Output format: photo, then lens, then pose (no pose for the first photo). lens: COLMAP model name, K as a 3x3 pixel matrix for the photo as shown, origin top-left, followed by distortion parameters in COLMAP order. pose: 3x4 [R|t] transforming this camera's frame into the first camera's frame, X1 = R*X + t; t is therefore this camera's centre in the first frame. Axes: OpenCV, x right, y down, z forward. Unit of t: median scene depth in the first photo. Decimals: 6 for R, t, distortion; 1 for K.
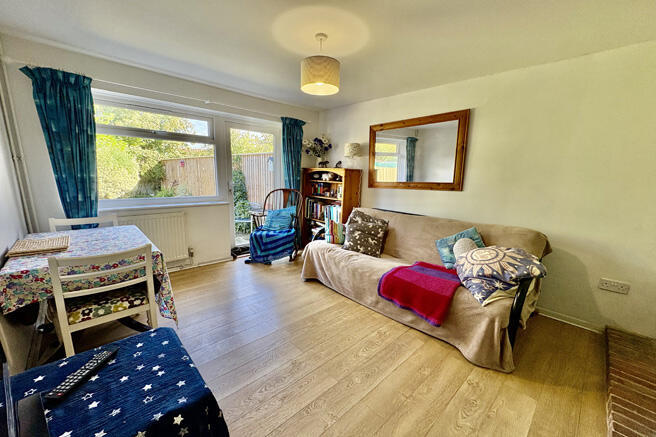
lens RADIAL K [[261.2, 0, 328.0], [0, 261.2, 218.5], [0, 0, 1]] dist [0.000674, -0.000001]
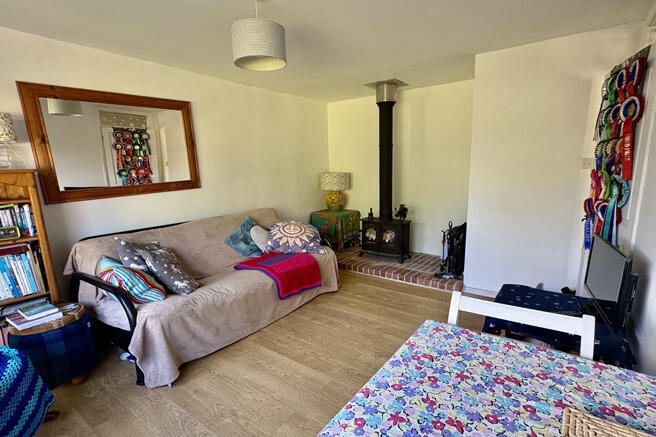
lens RADIAL K [[327.4, 0, 328.0], [0, 327.4, 218.5], [0, 0, 1]] dist [-0.000856, 0.000031]
pose [[-0.160695, -0.180492, 0.970361, -0.740697], [0.190251, 0.959036, 0.209892, -0.161684], [-0.968495, 0.218340, -0.119773, 0.726584]]
